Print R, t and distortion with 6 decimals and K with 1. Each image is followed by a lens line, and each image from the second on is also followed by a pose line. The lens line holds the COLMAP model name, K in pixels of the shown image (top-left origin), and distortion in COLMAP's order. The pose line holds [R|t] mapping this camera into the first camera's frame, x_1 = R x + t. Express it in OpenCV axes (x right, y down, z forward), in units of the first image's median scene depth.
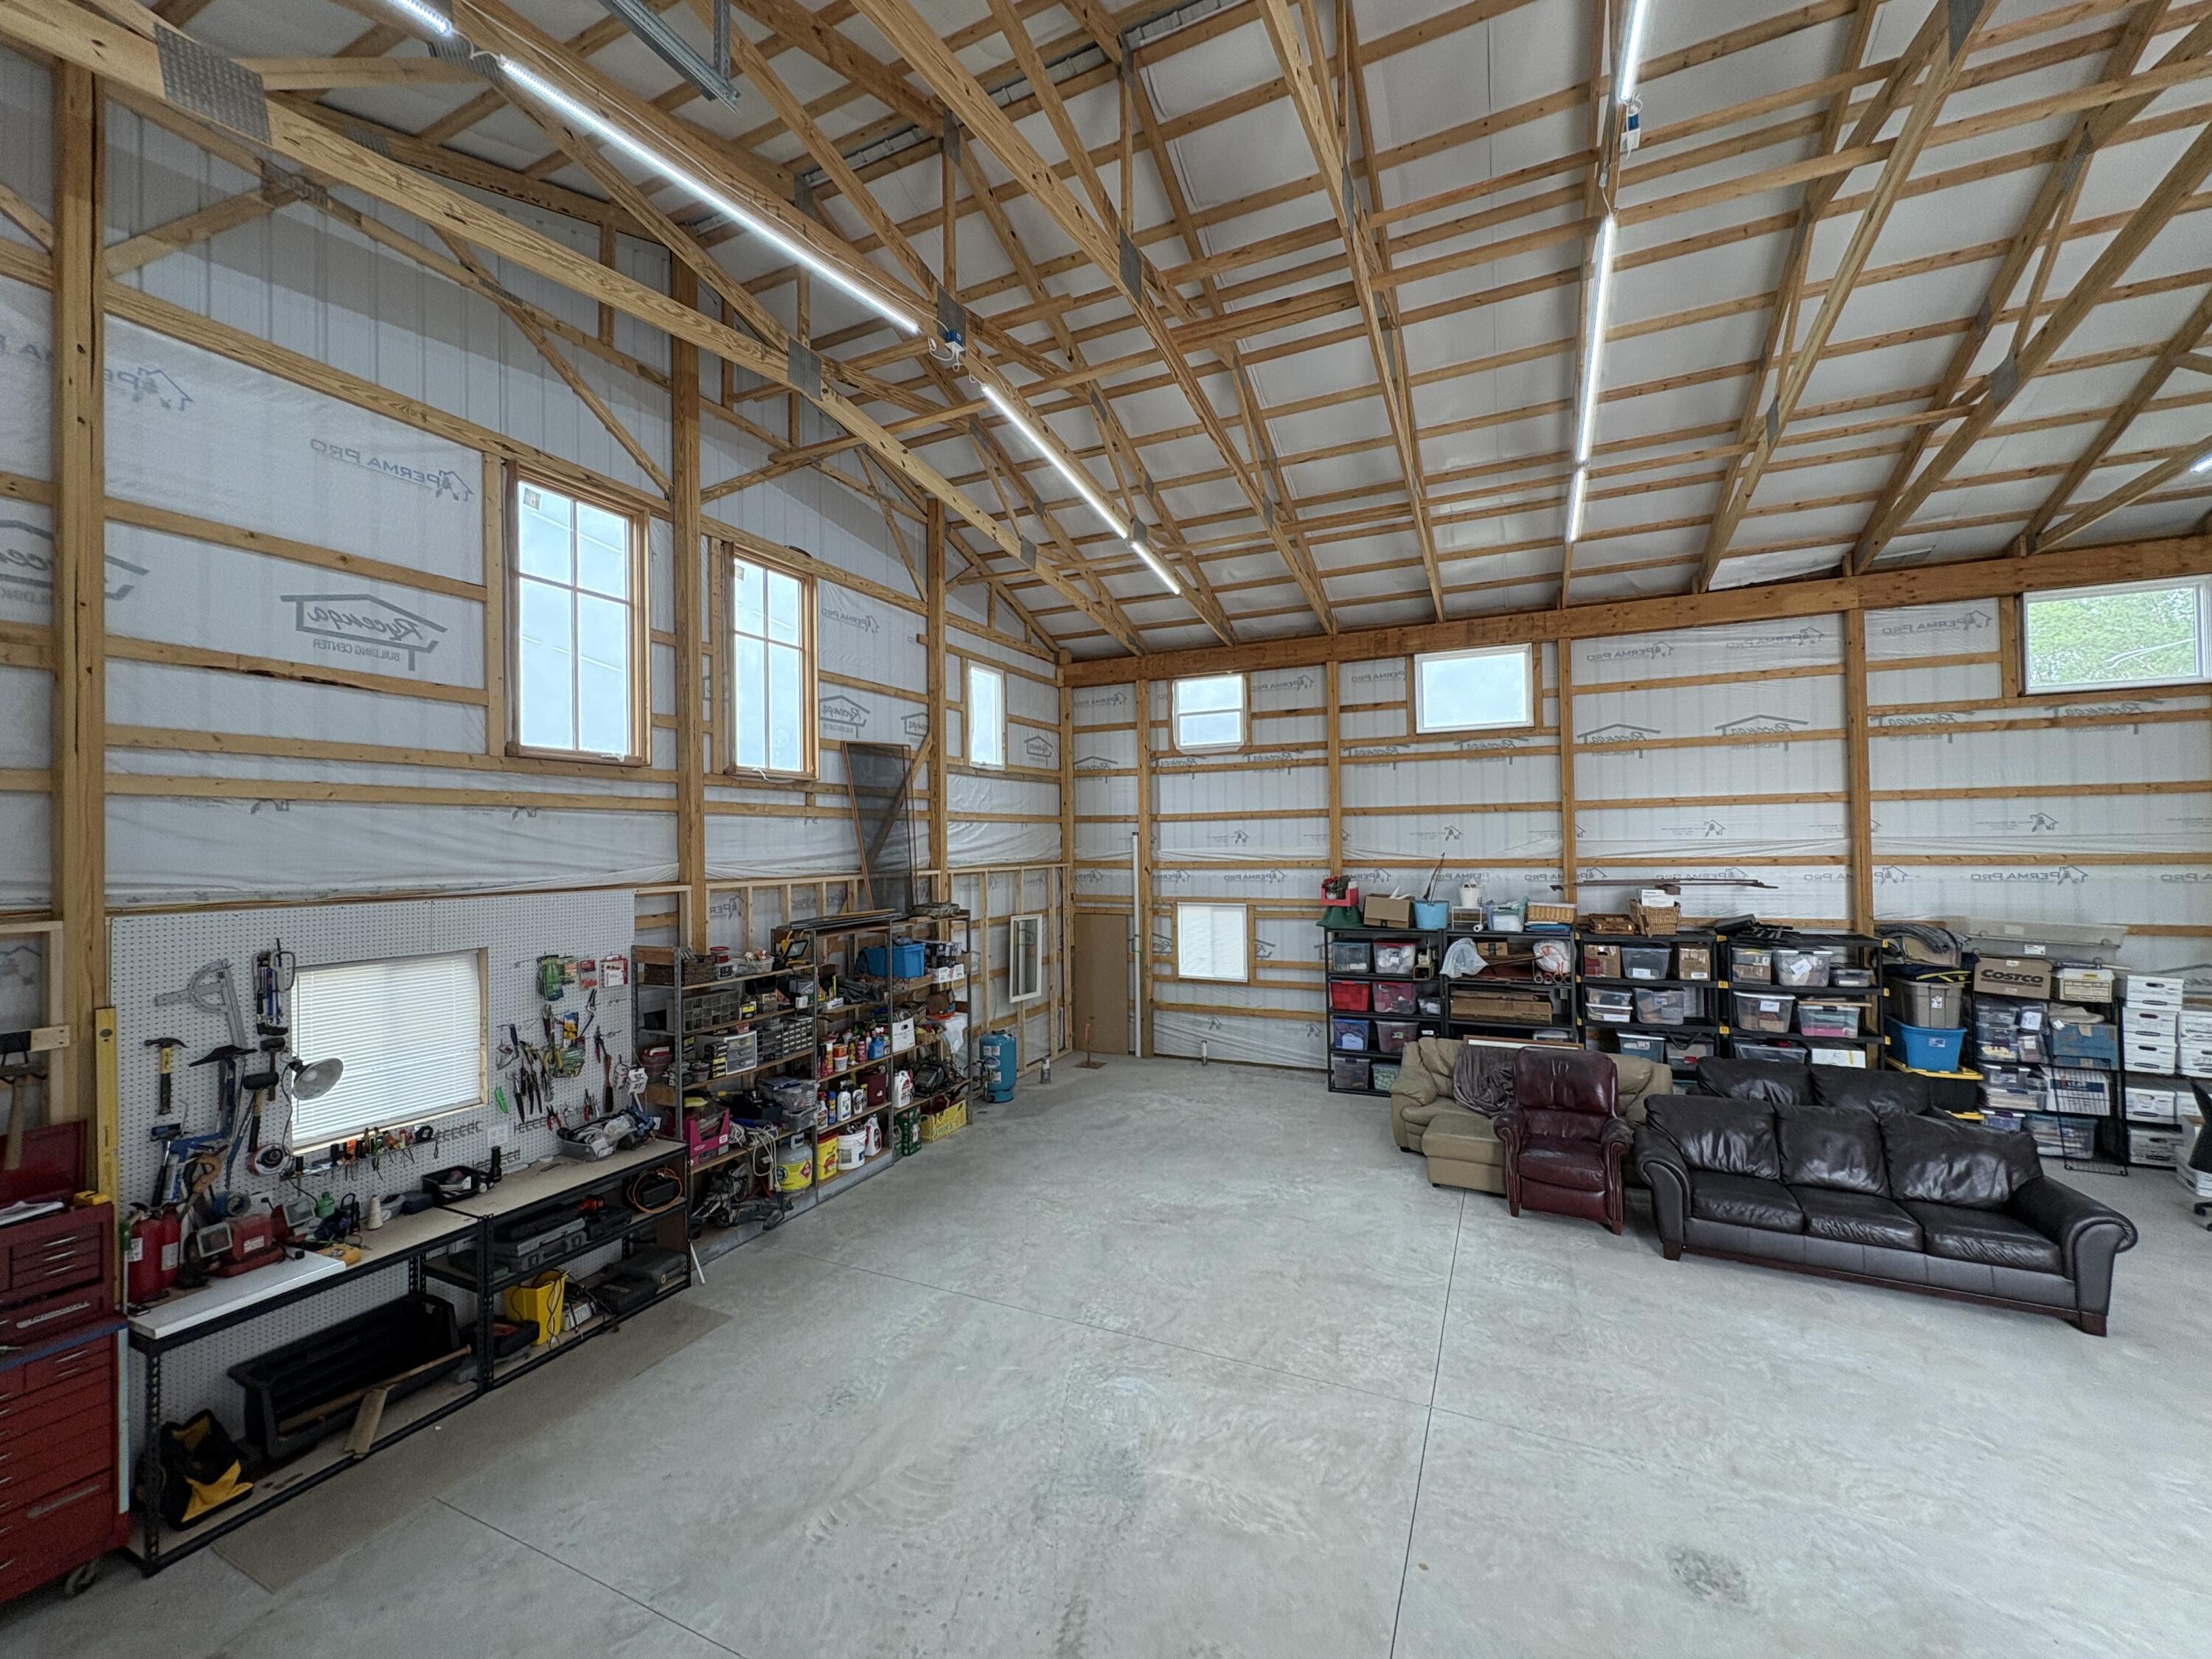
lens RADIAL K [[887.4, 0, 1106.0], [0, 887.4, 829.5], [0, 0, 1]] dist [-0.000306, 0.000516]
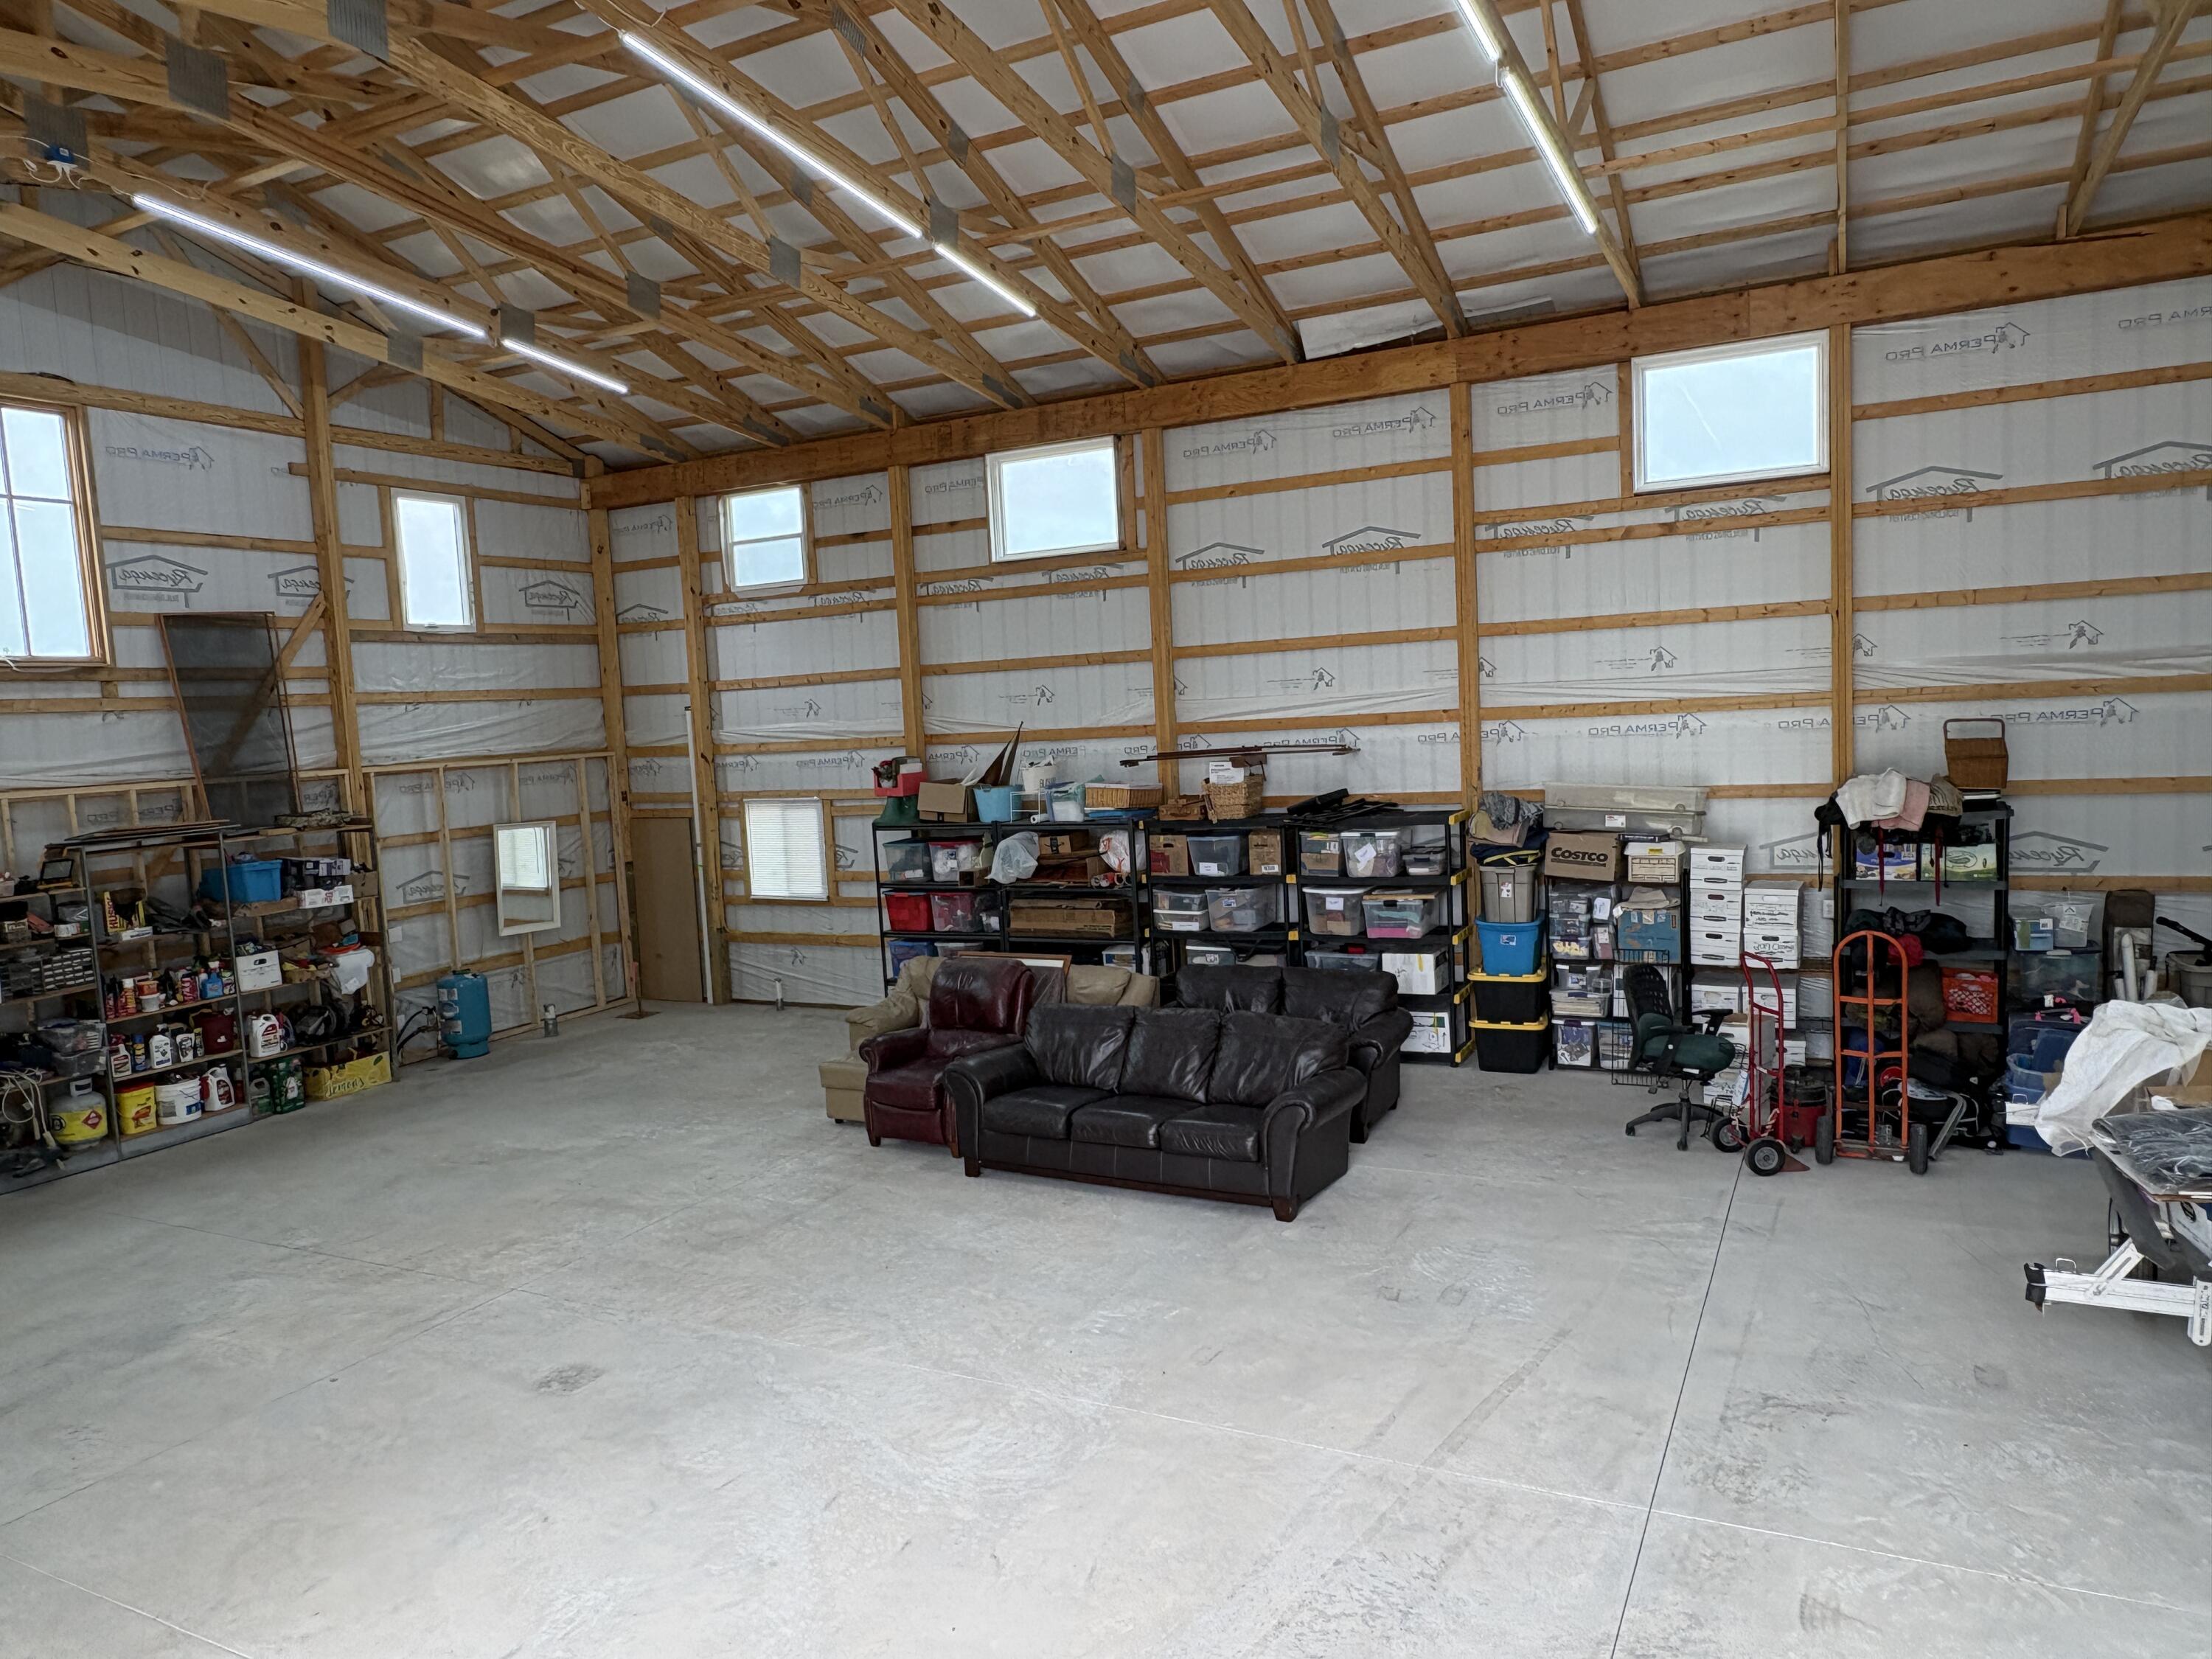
lens RADIAL K [[1466.8, 0, 1096.3], [0, 1466.8, 843.4], [0, 0, 1]] dist [-0.003372, 0.007279]
pose [[0.998769, -0.033980, -0.036137, 0.517417], [0.037755, 0.993268, 0.109509, -0.005718], [0.032173, -0.110739, 0.993329, -0.272524]]
